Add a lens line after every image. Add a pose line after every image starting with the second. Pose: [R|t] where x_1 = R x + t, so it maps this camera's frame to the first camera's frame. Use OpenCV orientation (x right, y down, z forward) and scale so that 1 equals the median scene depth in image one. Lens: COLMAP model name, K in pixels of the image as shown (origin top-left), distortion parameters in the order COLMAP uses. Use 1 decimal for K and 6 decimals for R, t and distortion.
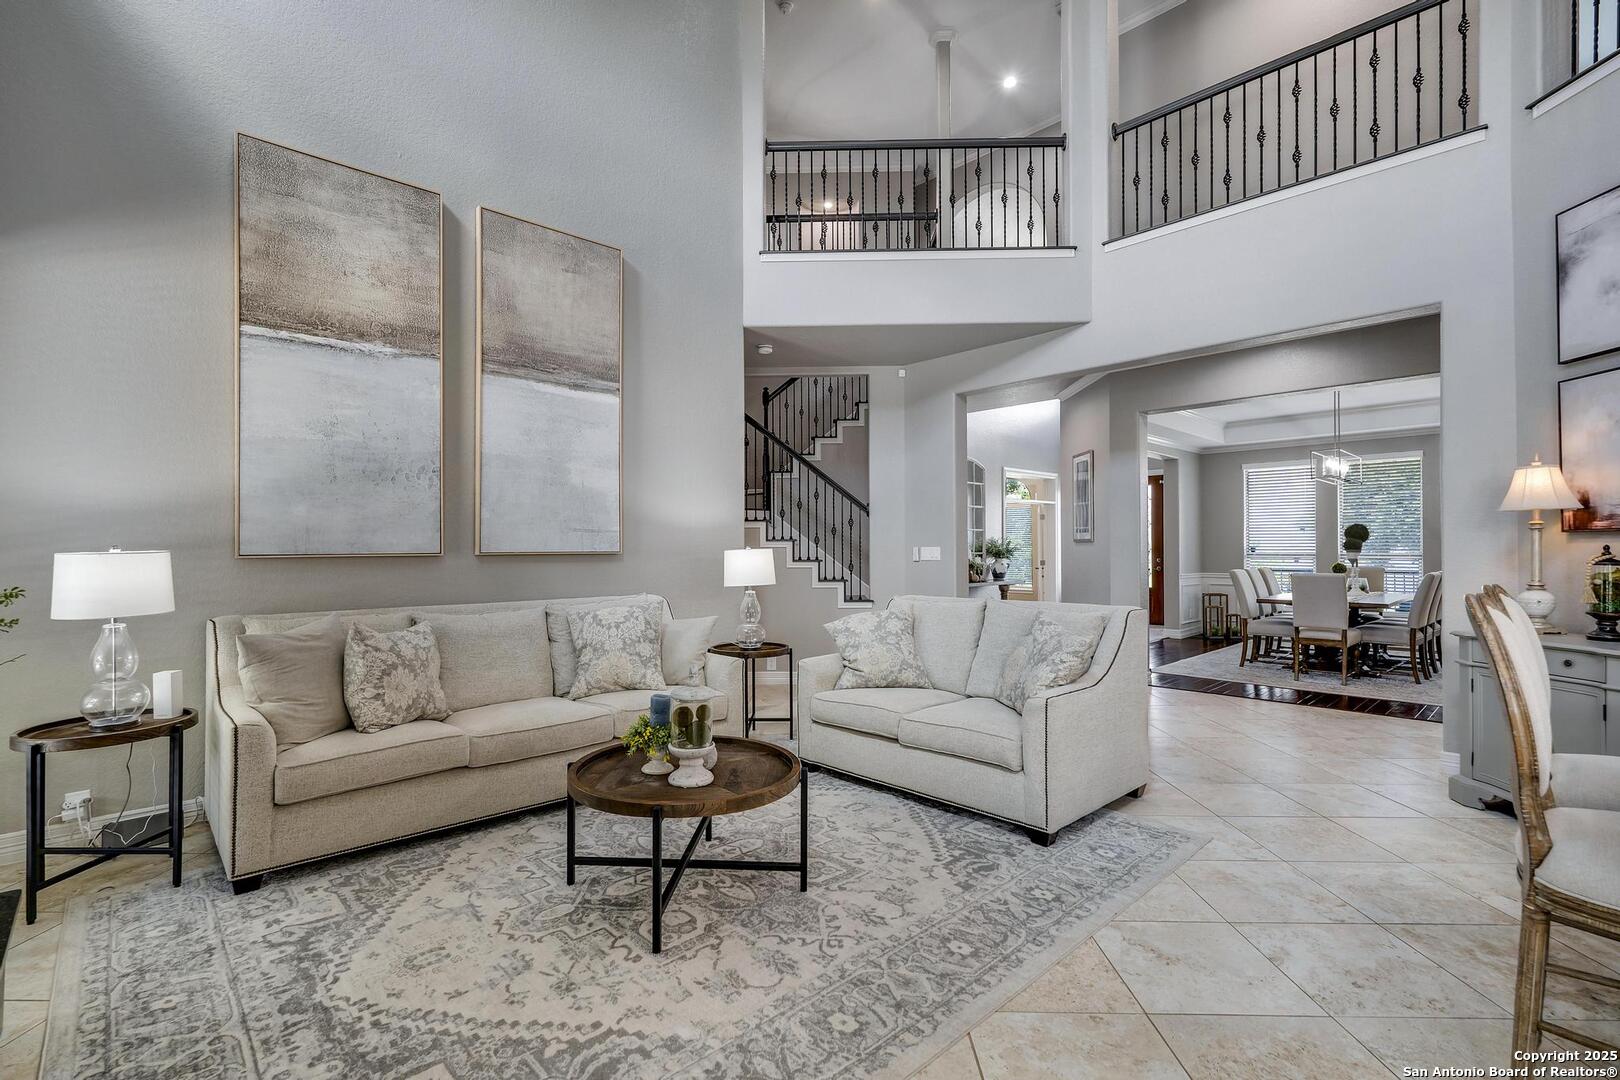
lens RADIAL K [[745.2, 0, 810.0], [0, 745.2, 540.0], [0, 0, 1]] dist [-0.000214, -0.000128]
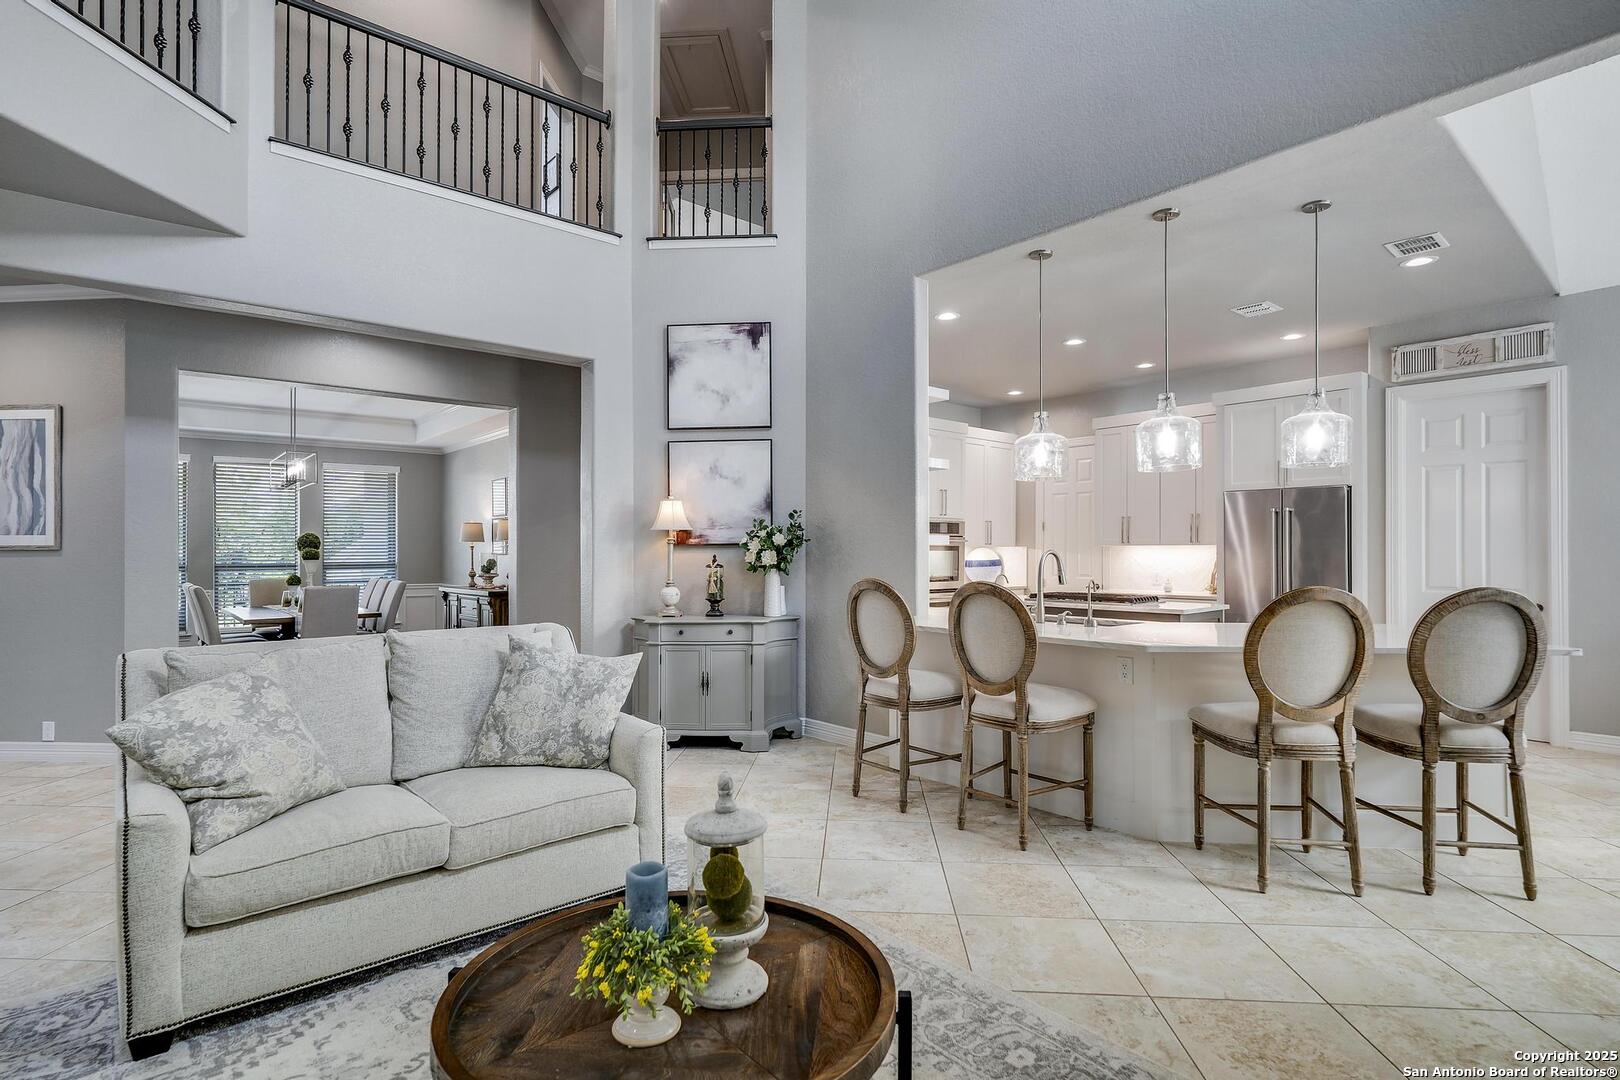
lens RADIAL K [[802.8, 0, 809.4], [0, 802.8, 549.0], [0, 0, 1]] dist [0.001971, 0.002051]
pose [[0.046561, 0.007848, 0.998885, -0.537762], [-0.004991, 0.999958, -0.007624, 0.006091], [-0.998903, -0.004631, 0.046598, 0.661024]]
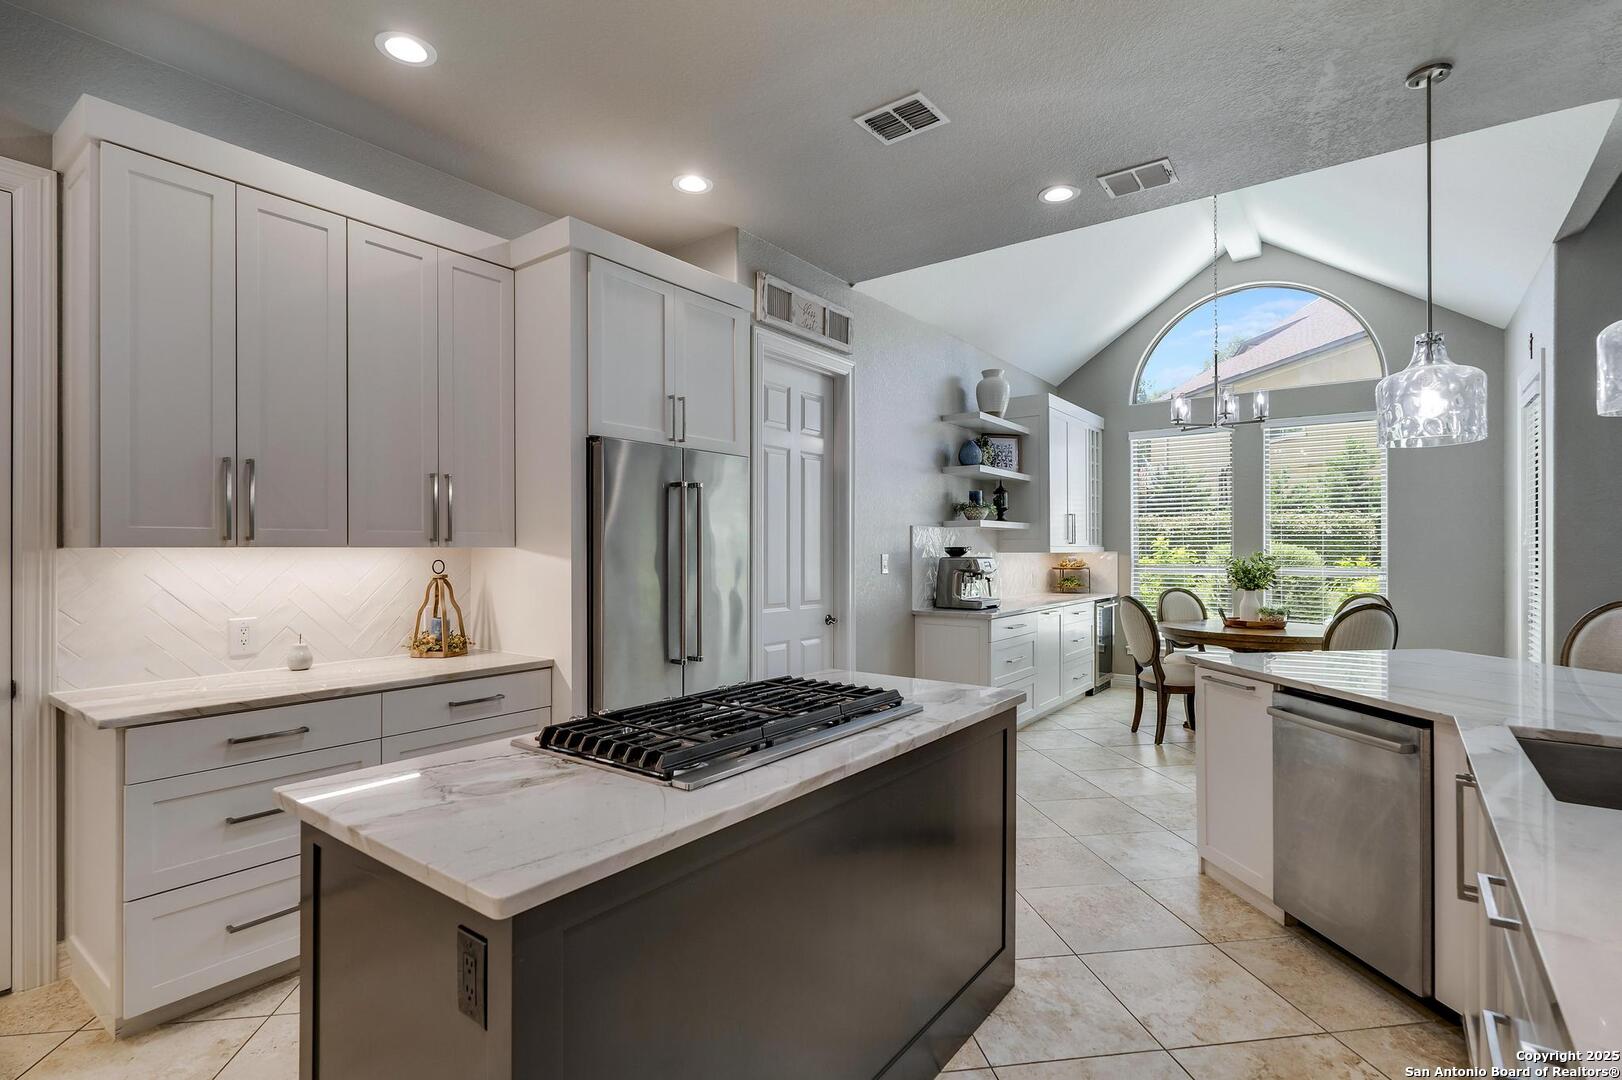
lens RADIAL K [[777.7, 0, 811.0], [0, 777.7, 540.0], [0, 0, 1]] dist [-0.001340, -0.000673]
pose [[-0.987472, 0.002292, -0.157779, 1.376938], [0.004476, 0.999899, -0.013488, -0.020664], [0.157733, -0.014025, -0.987382, 0.670122]]
